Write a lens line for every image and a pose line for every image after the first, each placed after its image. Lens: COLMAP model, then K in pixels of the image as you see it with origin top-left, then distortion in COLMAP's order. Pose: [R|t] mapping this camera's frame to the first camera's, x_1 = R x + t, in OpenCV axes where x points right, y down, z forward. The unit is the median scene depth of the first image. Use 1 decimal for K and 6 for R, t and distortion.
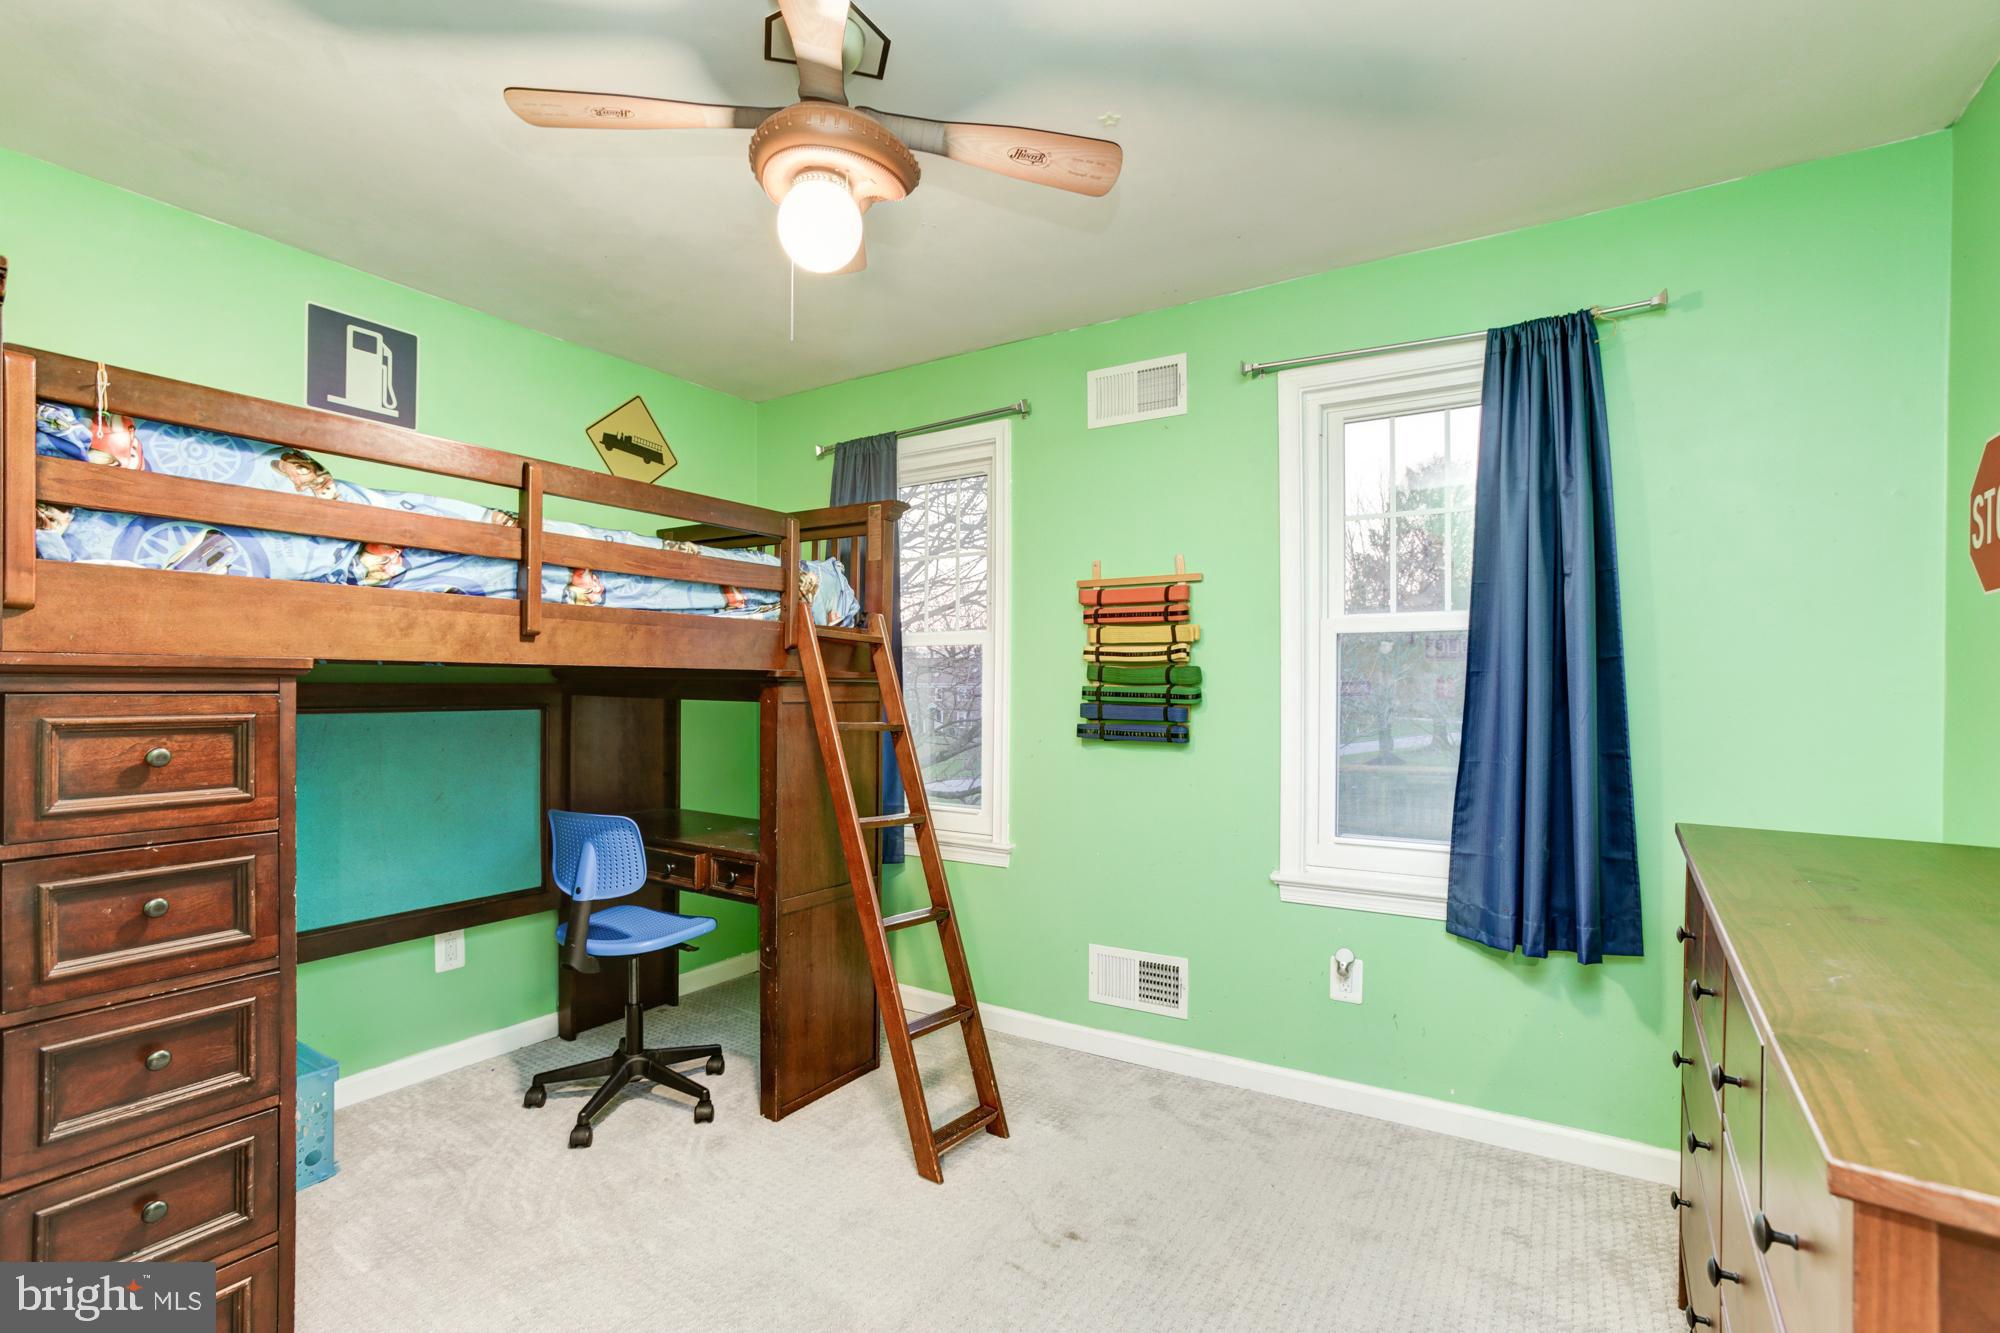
lens RADIAL K [[944.1, 0, 1000.0], [0, 944.1, 666.5], [0, 0, 1]] dist [-0.058122, 0.027007]
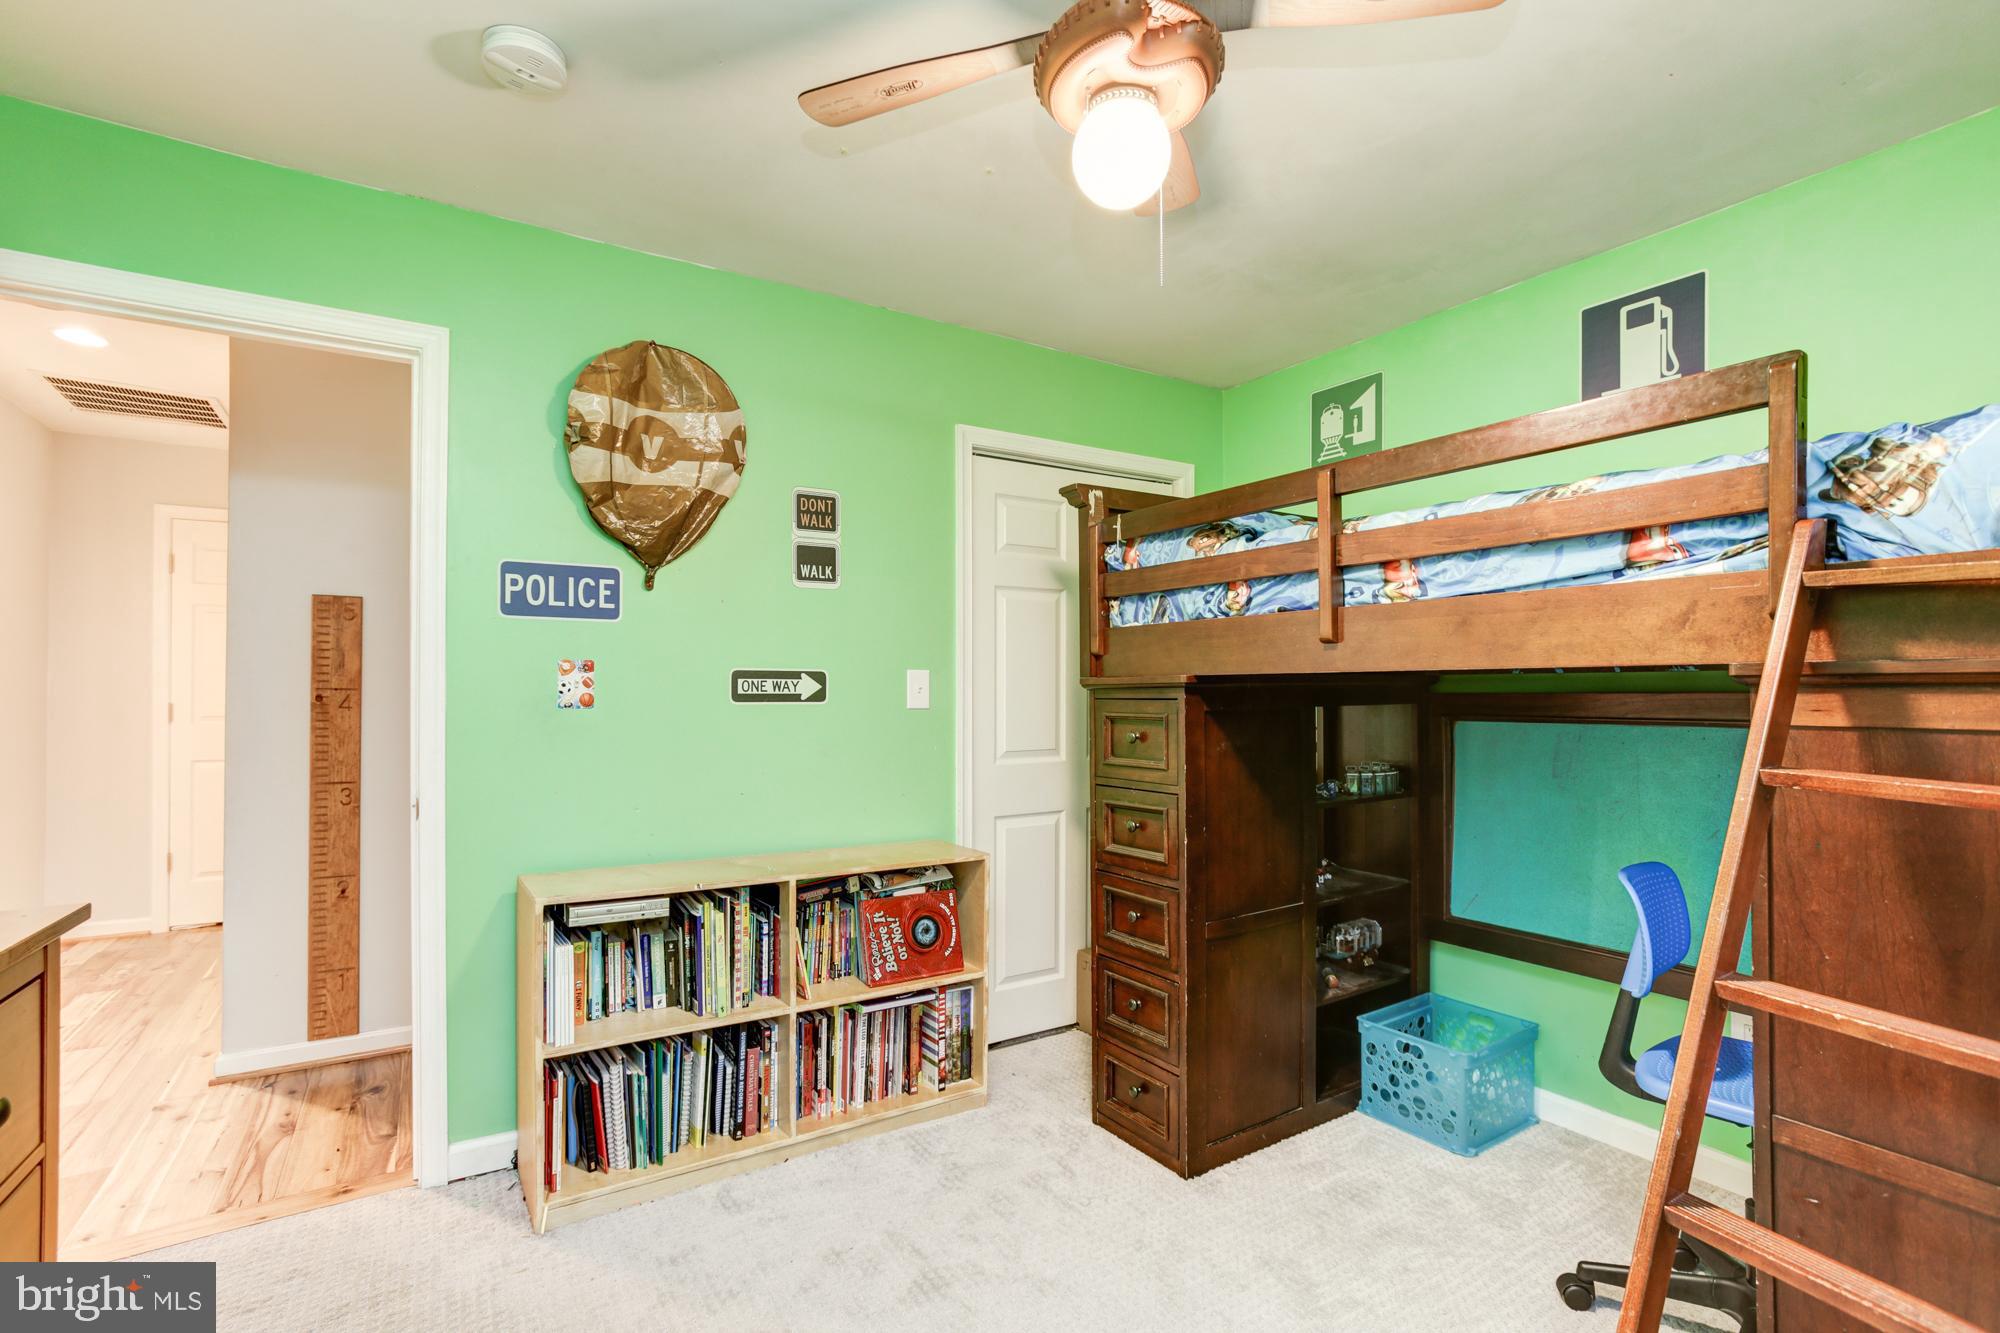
lens RADIAL K [[903.4, 0, 967.5], [0, 903.4, 665.4], [0, 0, 1]] dist [-0.047906, 0.022091]
pose [[-0.444930, -0.029409, -0.895082, 0.372227], [0.017792, 0.998973, -0.041666, 0.016424], [0.895389, -0.034464, -0.443950, 0.775183]]
